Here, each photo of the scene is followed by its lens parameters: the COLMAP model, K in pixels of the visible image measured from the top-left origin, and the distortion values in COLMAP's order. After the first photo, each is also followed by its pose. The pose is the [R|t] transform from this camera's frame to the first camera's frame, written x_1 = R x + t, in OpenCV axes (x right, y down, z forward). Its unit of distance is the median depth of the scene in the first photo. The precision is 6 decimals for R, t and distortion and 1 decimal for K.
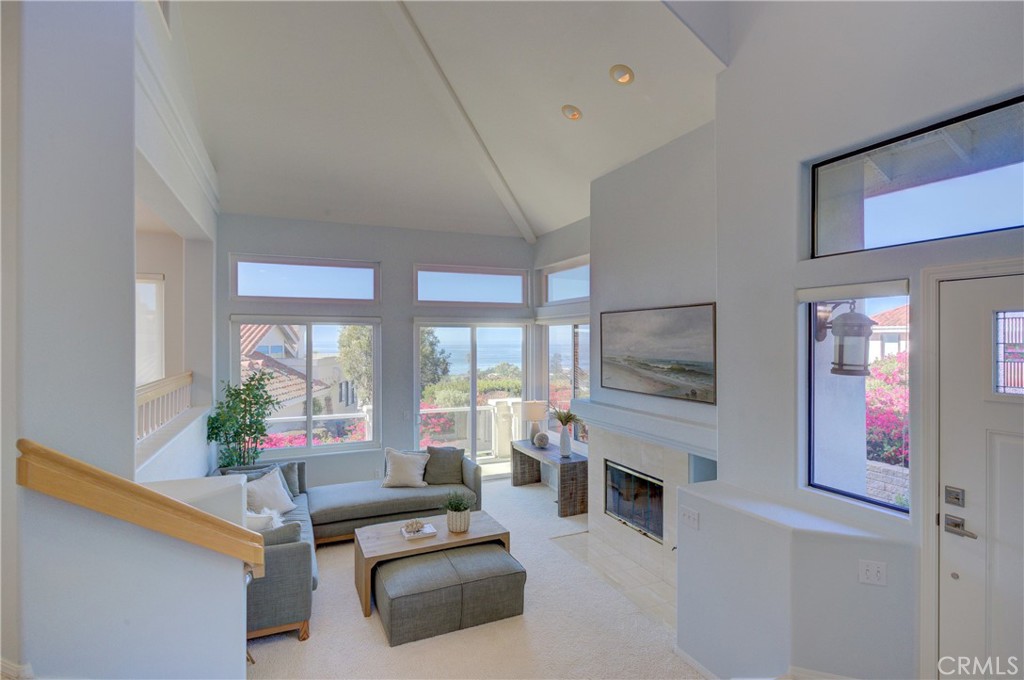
lens RADIAL K [[501.5, 0, 510.8], [0, 501.5, 340.7], [0, 0, 1]] dist [-0.006101, 0.004044]
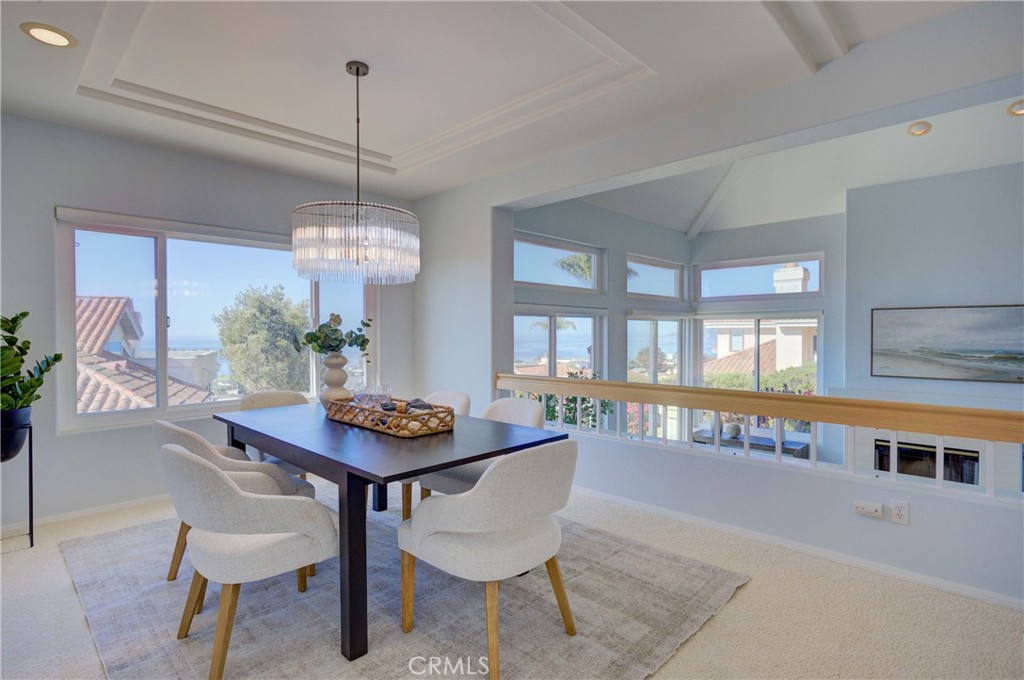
lens RADIAL K [[510.6, 0, 511.5], [0, 510.6, 338.2], [0, 0, 1]] dist [-0.006182, -0.000621]
pose [[0.926982, -0.004378, 0.375081, -0.749479], [0.002034, 0.999976, 0.006644, -0.000193], [-0.375101, -0.005396, 0.926968, 0.190072]]
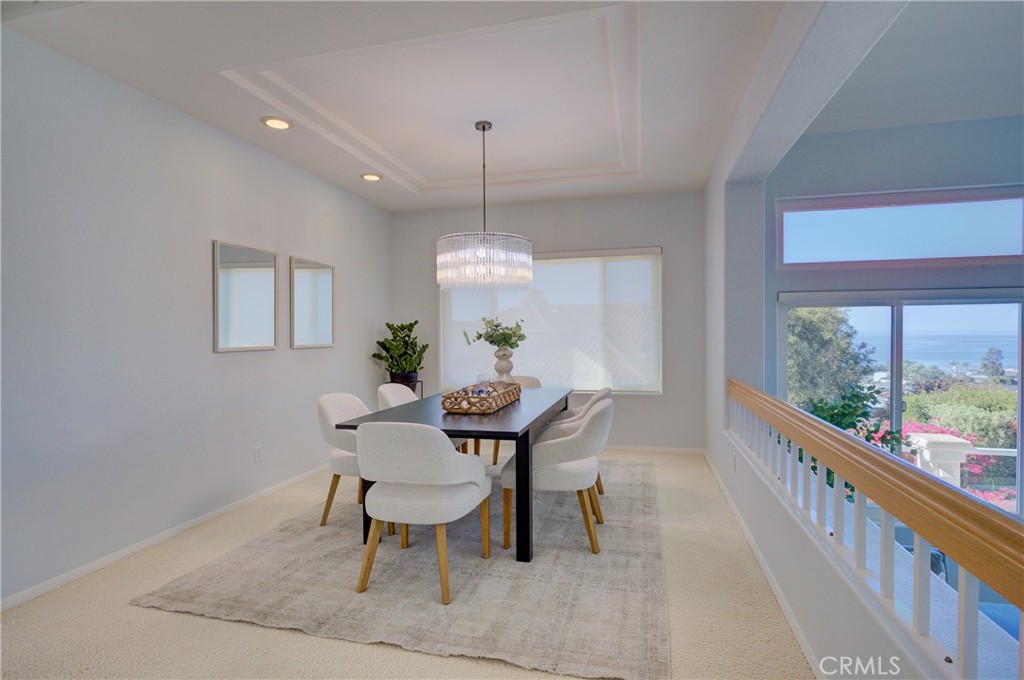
lens RADIAL K [[510.6, 0, 515.3], [0, 510.6, 338.6], [0, 0, 1]] dist [-0.006182, -0.000621]
pose [[0.792675, 0.002144, -0.609641, -0.363371], [0.005671, 0.999925, 0.010890, -0.001396], [0.609618, -0.012089, 0.792603, 0.222853]]
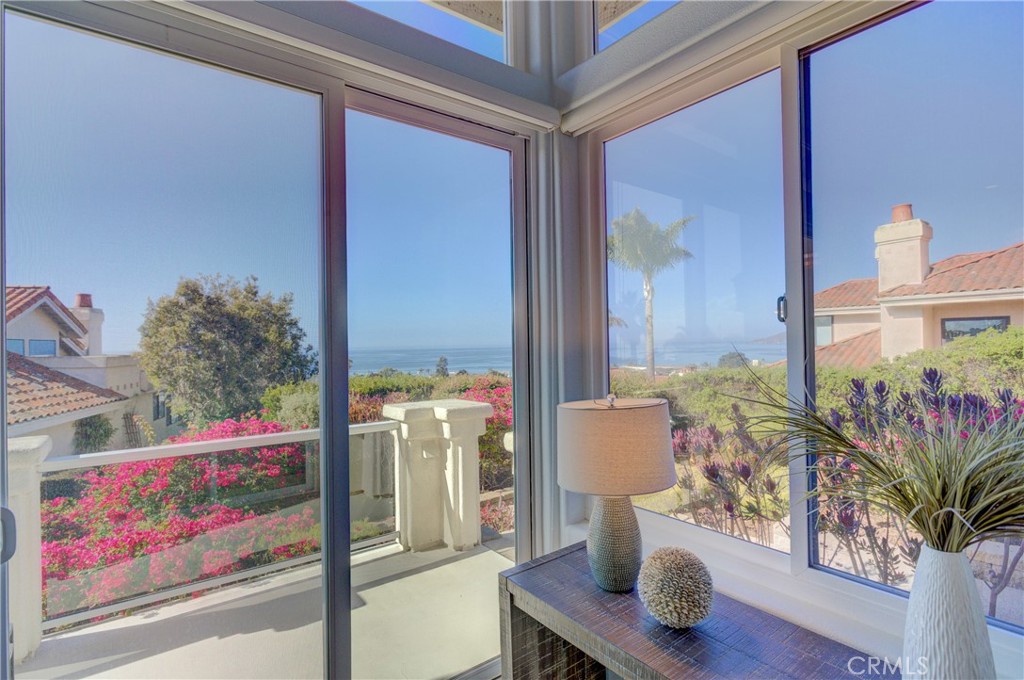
lens RADIAL K [[501.5, 0, 509.1], [0, 501.5, 339.5], [0, 0, 1]] dist [-0.006101, 0.004044]
pose [[0.974297, -0.012466, 0.224921, -0.049528], [0.014988, 0.999842, -0.009508, 0.094347], [-0.224767, 0.012635, 0.974331, 0.798777]]
